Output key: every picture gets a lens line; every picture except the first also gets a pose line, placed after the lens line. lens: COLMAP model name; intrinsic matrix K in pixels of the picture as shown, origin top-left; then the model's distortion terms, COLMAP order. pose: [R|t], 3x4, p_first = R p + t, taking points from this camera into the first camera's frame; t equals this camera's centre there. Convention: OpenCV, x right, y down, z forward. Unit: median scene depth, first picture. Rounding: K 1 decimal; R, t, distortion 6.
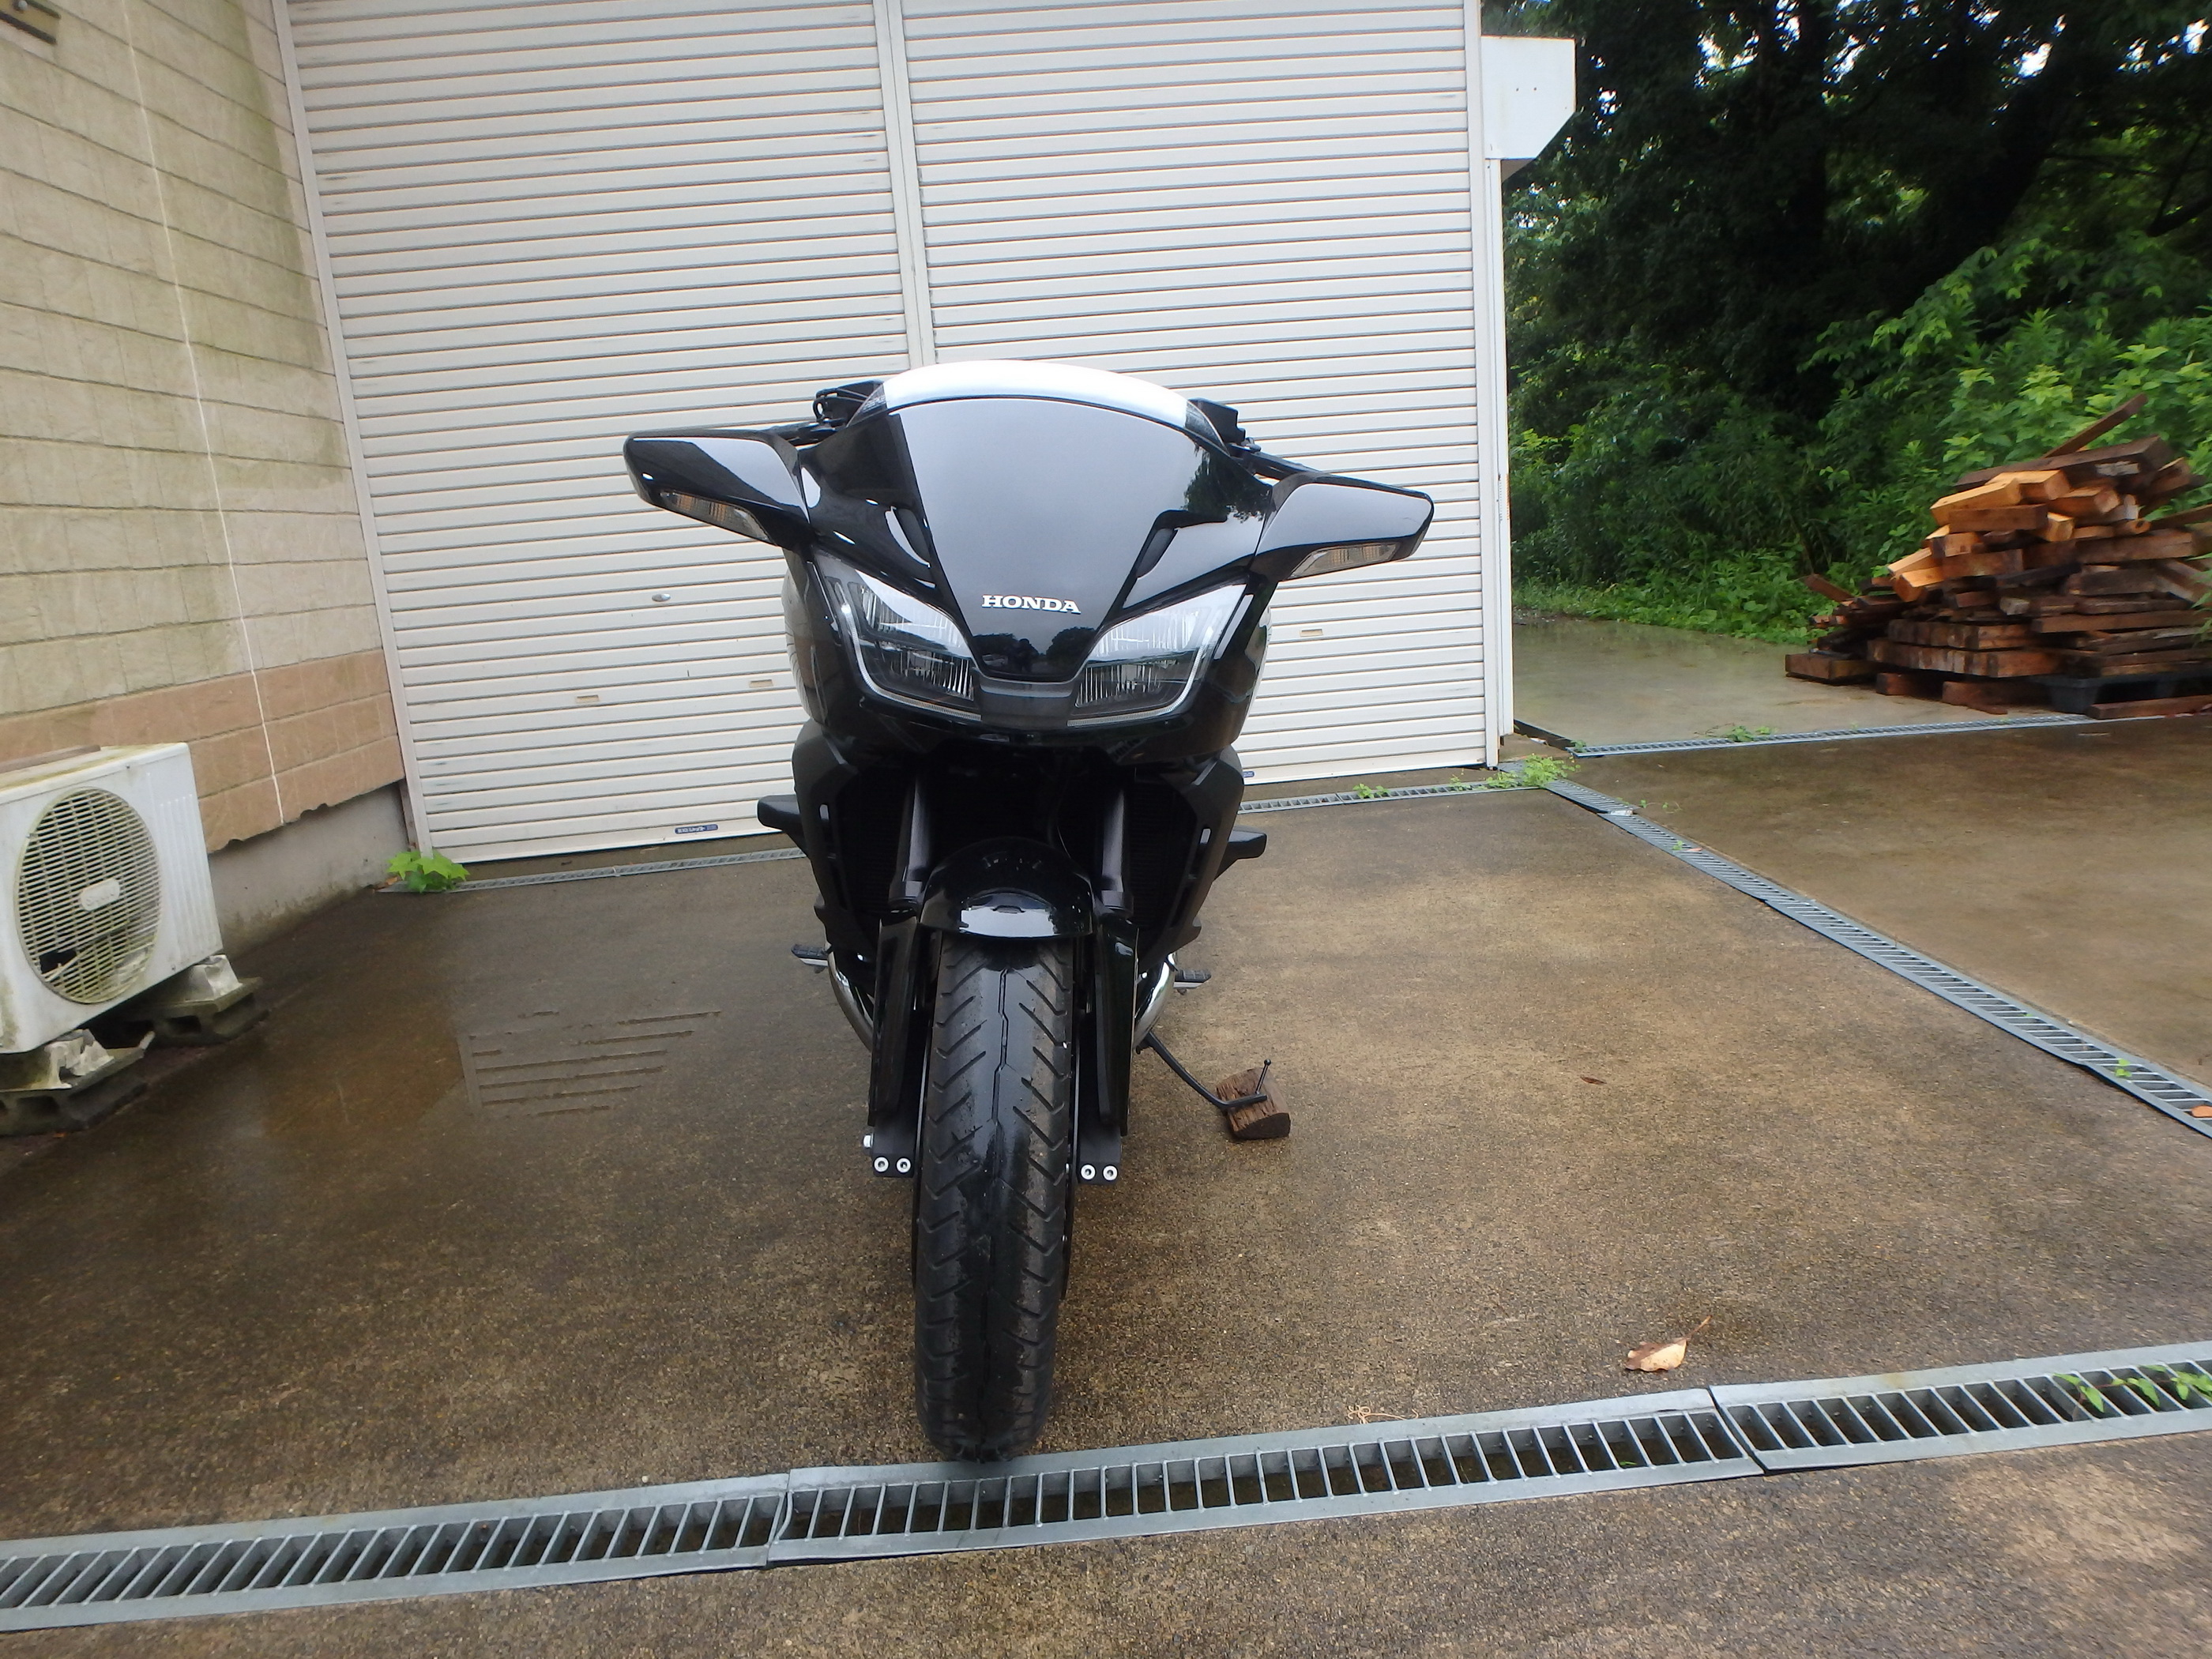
lens RADIAL K [[1351.6, 0, 1108.2], [0, 1351.6, 802.5], [0, 0, 1]] dist [-0.070027, 0.028321]
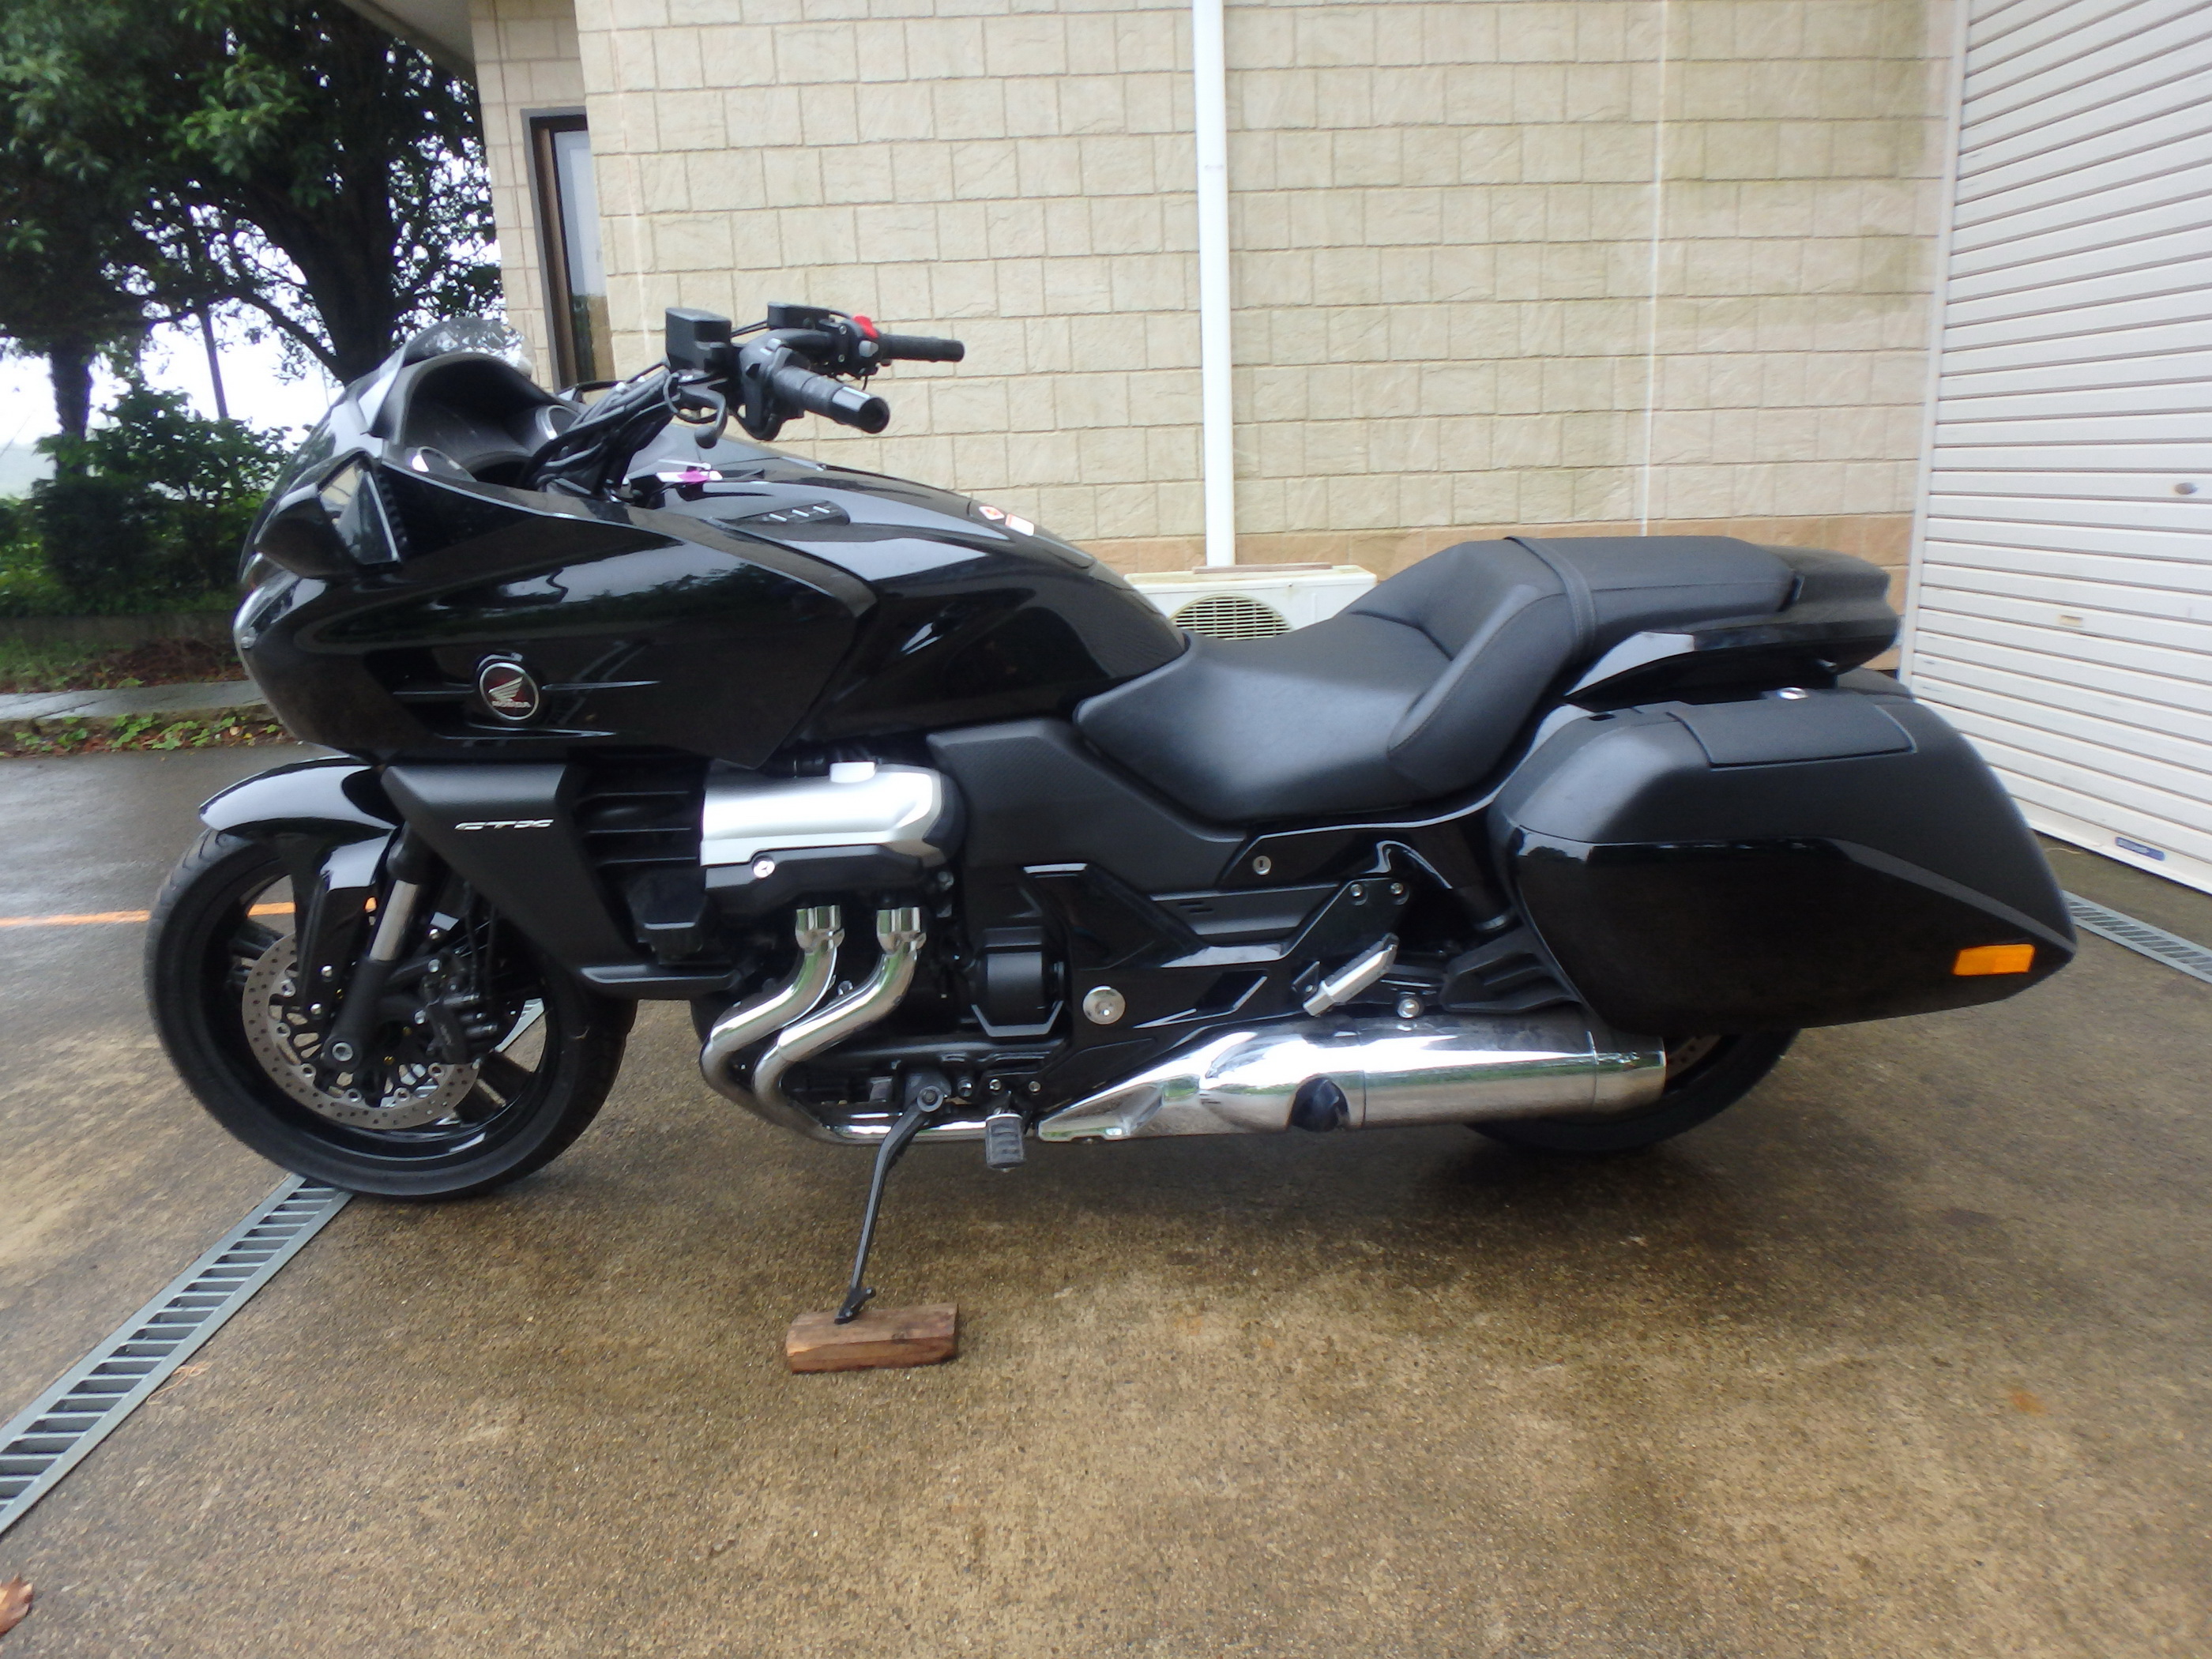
lens RADIAL K [[1373.7, 0, 1122.4], [0, 1373.7, 786.1], [0, 0, 1]] dist [-0.043515, 0.000134]
pose [[-0.010451, 0.305194, -0.952233, 0.458282], [-0.165361, 0.938646, 0.302654, -0.182079], [0.986178, 0.160625, 0.040658, 0.698081]]
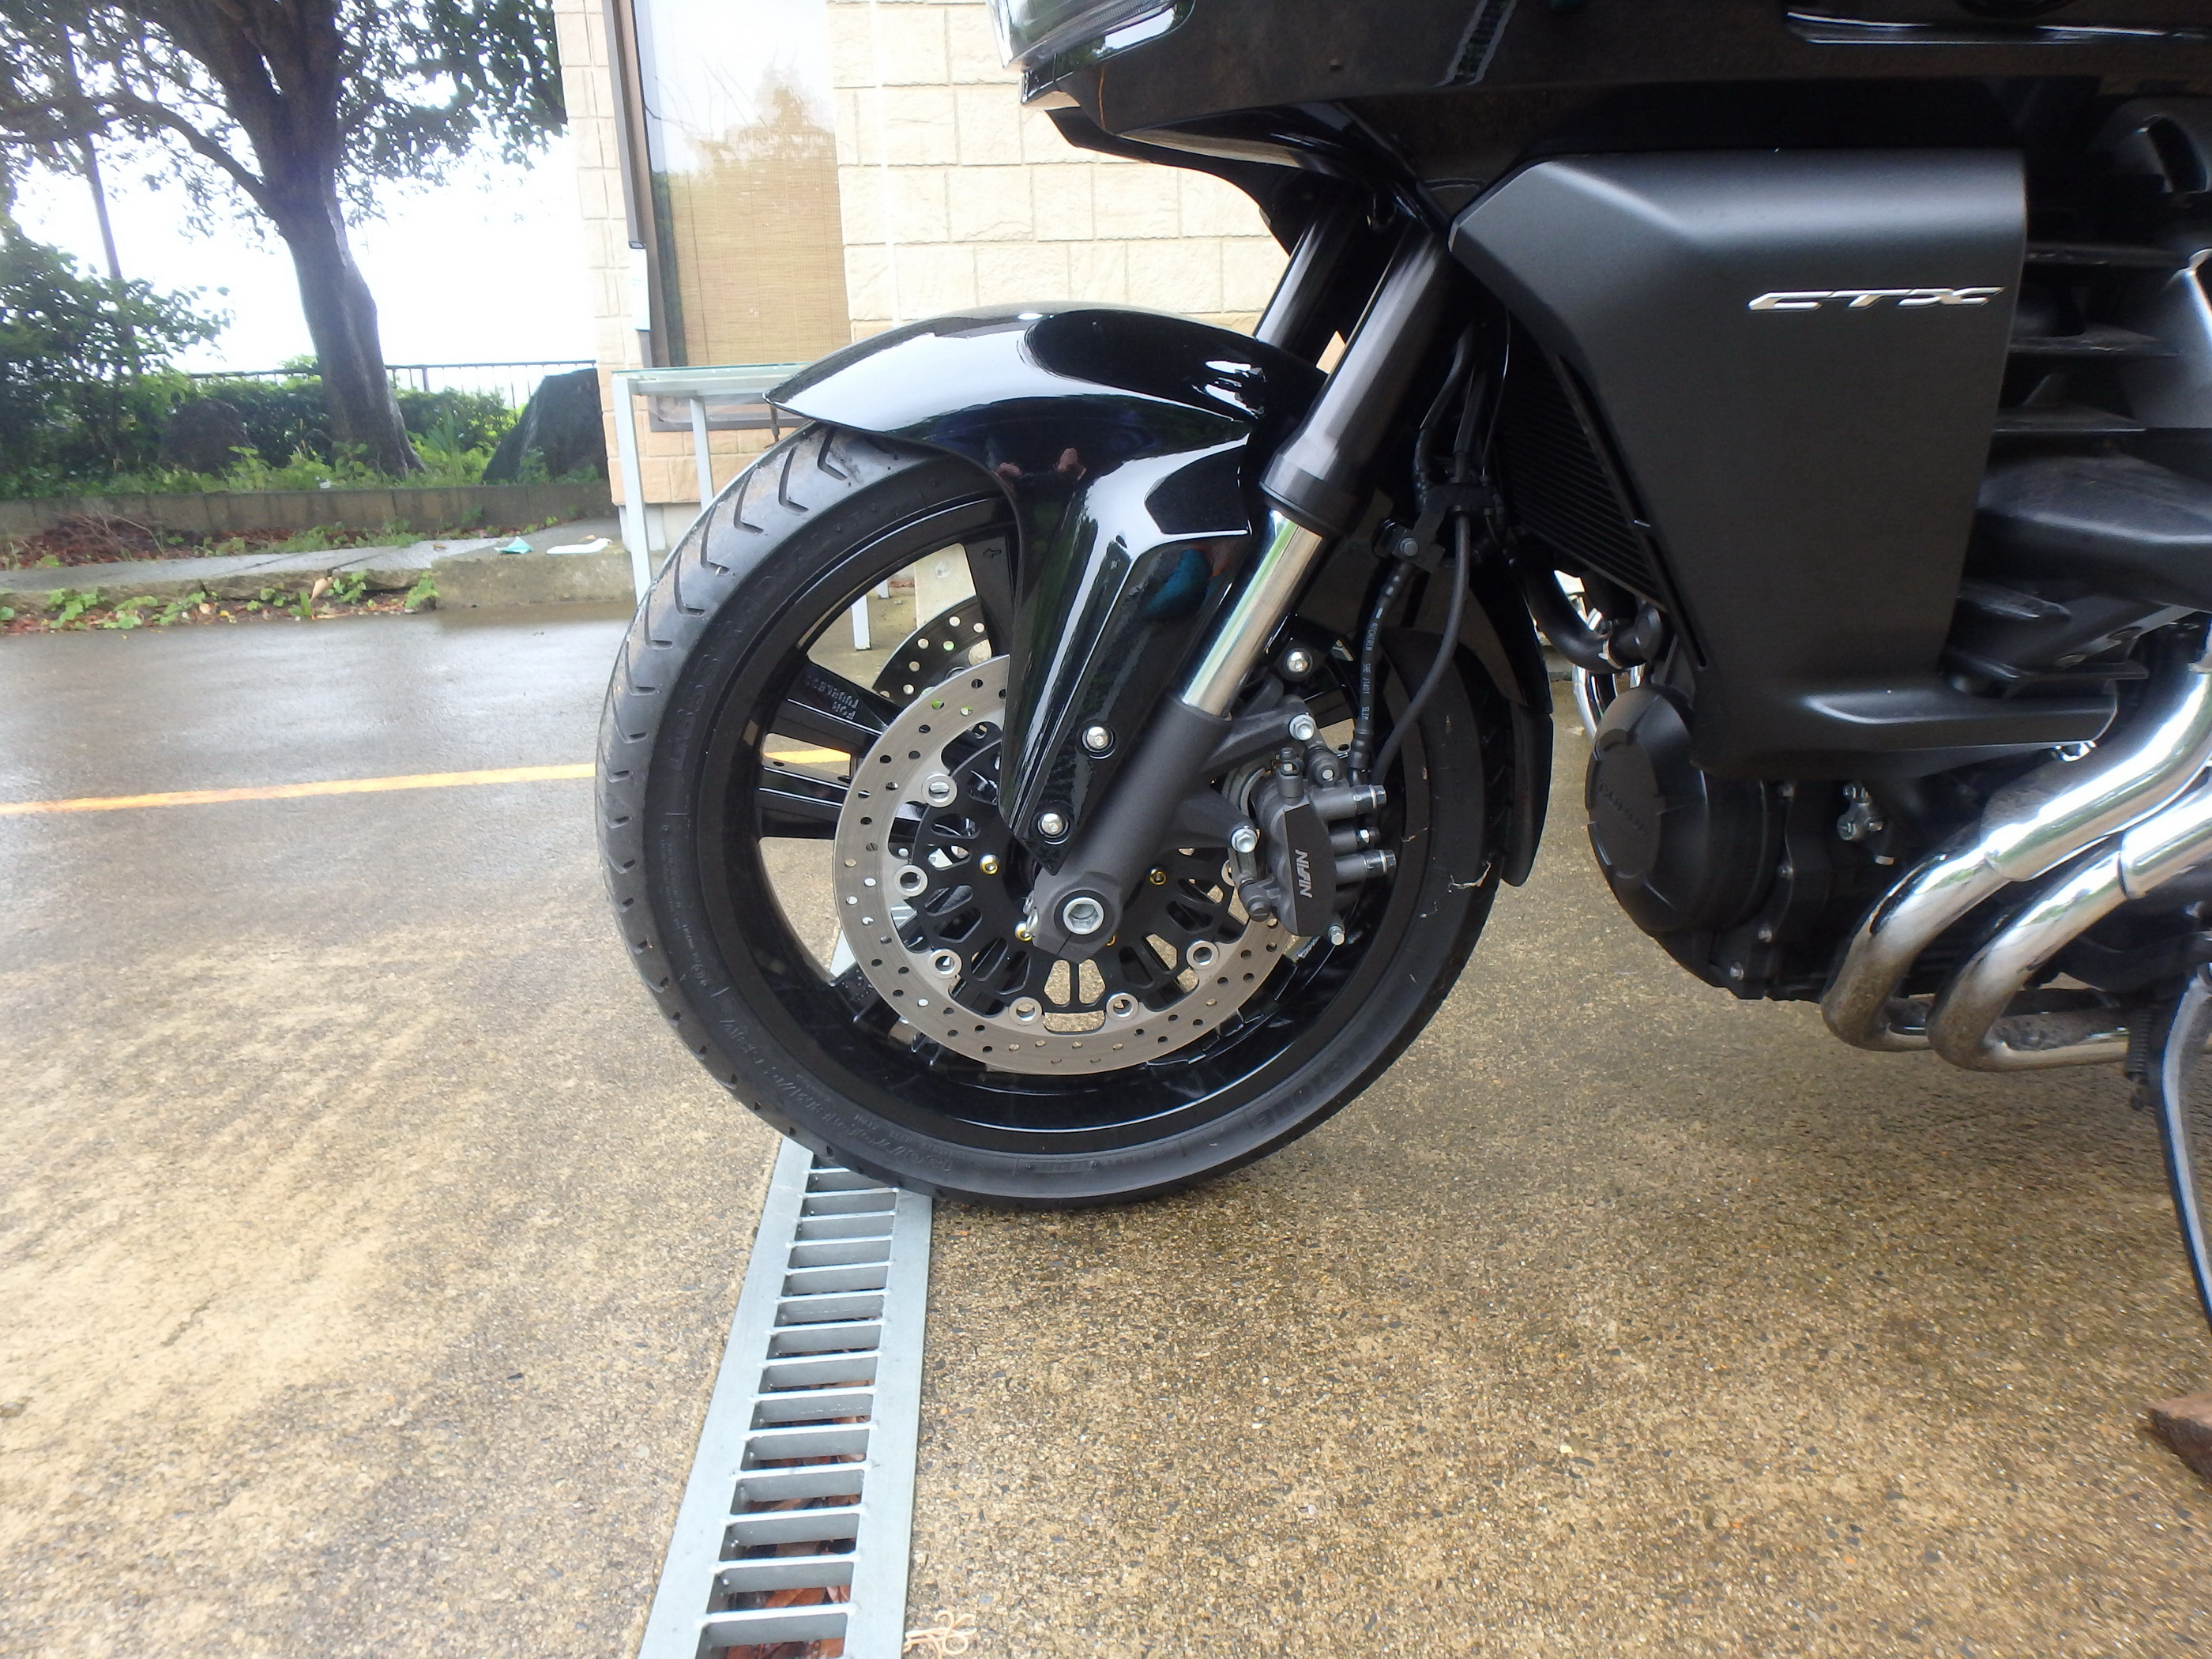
lens RADIAL K [[1380.0, 0, 1103.6], [0, 1380.0, 800.8], [0, 0, 1]] dist [-0.047825, 0.018966]
pose [[0.051020, 0.353899, -0.933891, 0.230514], [-0.175359, 0.923755, 0.340478, 0.011616], [0.983182, 0.146395, 0.109189, 0.416433]]
